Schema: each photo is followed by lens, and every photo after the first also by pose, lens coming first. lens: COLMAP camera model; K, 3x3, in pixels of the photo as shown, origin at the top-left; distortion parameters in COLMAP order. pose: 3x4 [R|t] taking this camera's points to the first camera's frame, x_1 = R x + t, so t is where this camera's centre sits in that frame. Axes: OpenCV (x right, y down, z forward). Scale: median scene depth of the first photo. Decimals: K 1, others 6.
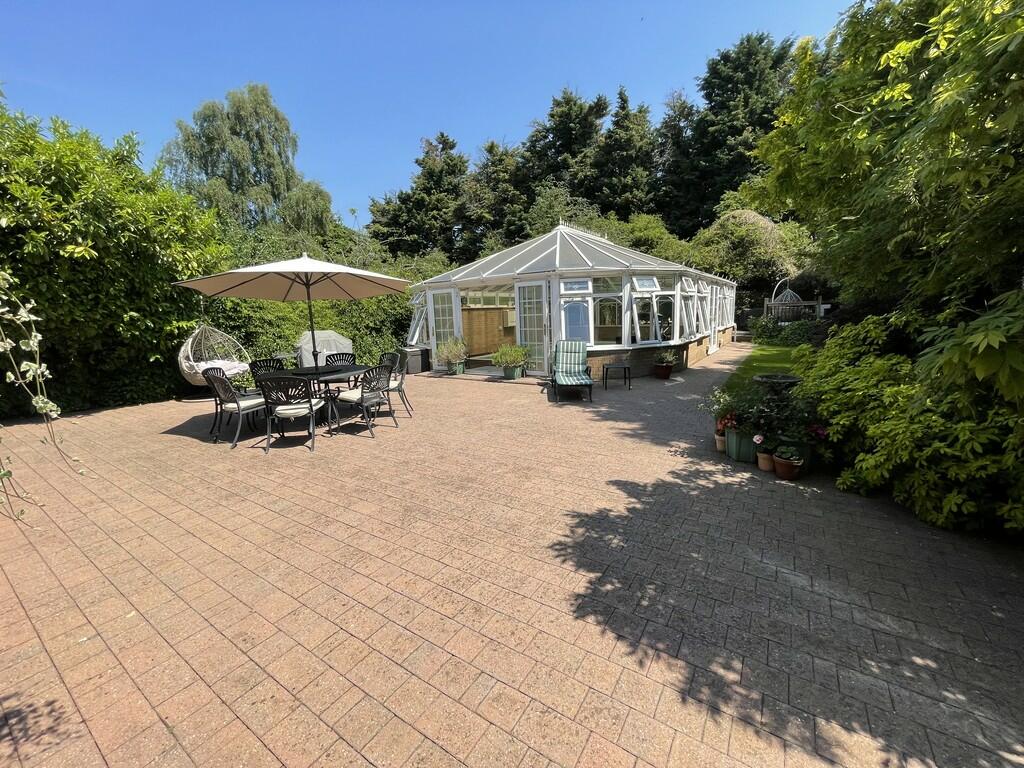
lens RADIAL K [[415.7, 0, 513.4], [0, 415.7, 384.3], [0, 0, 1]] dist [-0.002215, -0.000171]
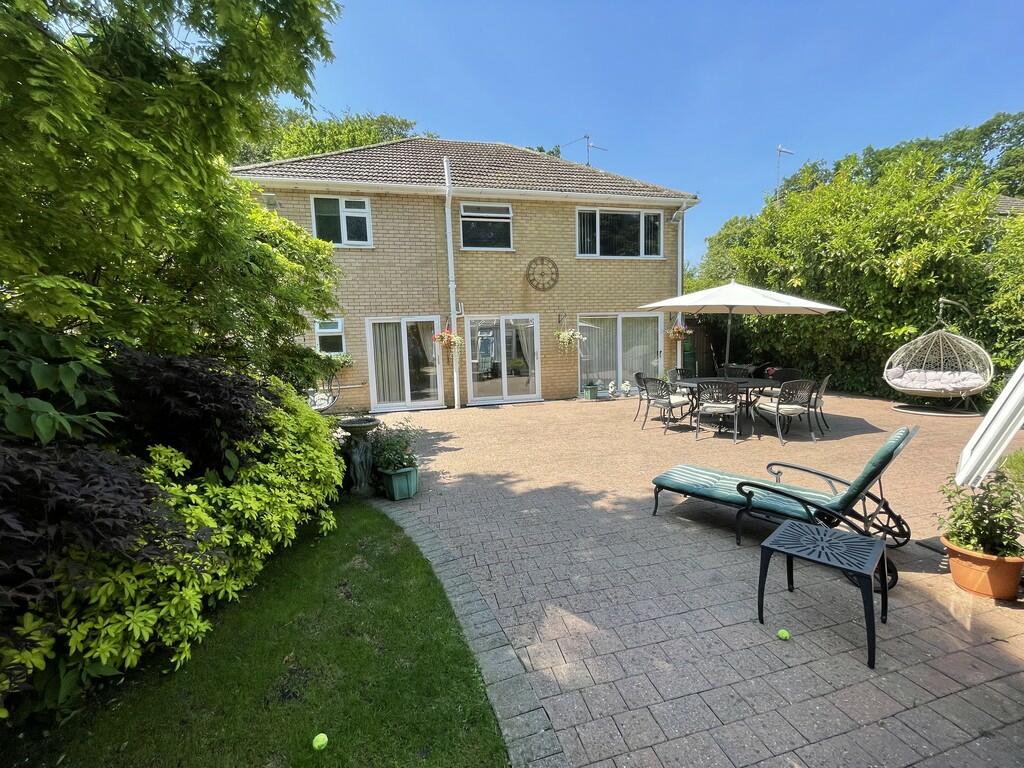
lens RADIAL K [[415.7, 0, 513.4], [0, 415.7, 384.3], [0, 0, 1]] dist [-0.002215, -0.000171]
pose [[-0.683966, 0.134045, -0.717093, 1.223127], [-0.066300, 0.967484, 0.244088, -0.429297], [0.726495, 0.214491, -0.652839, 2.137714]]
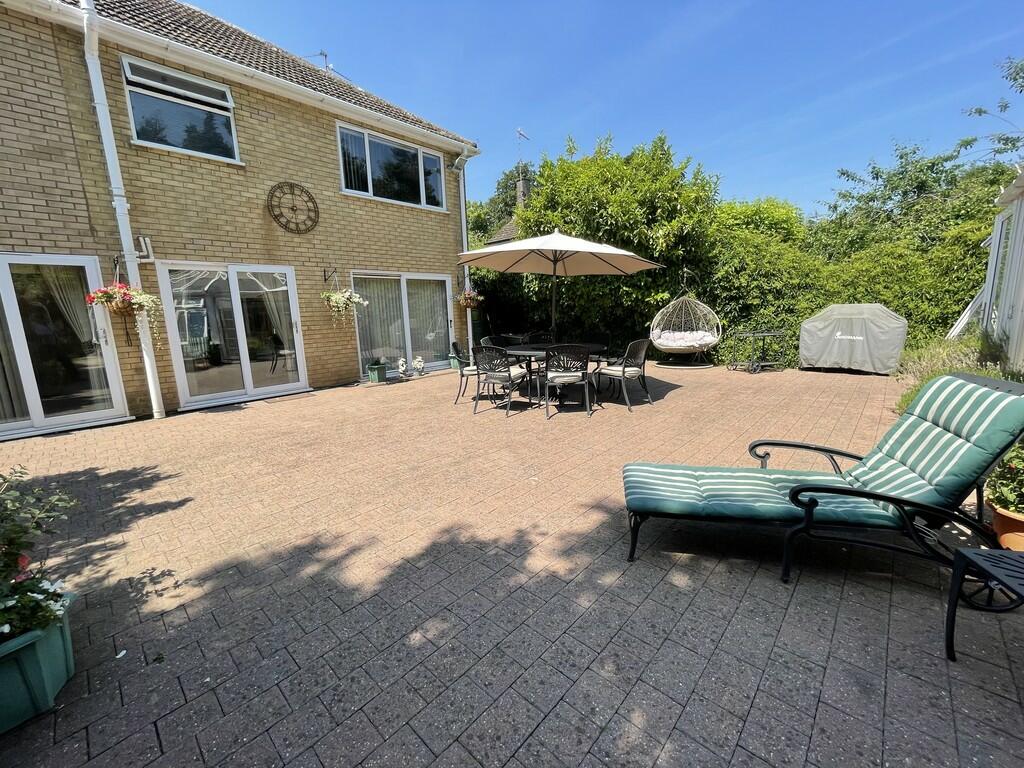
lens RADIAL K [[415.7, 0, 513.4], [0, 415.7, 384.3], [0, 0, 1]] dist [-0.002215, -0.000171]
pose [[-0.155390, 0.212119, -0.964811, 0.879606], [-0.125881, 0.964460, 0.232316, -0.271422], [0.979800, 0.157551, -0.123166, 1.681530]]
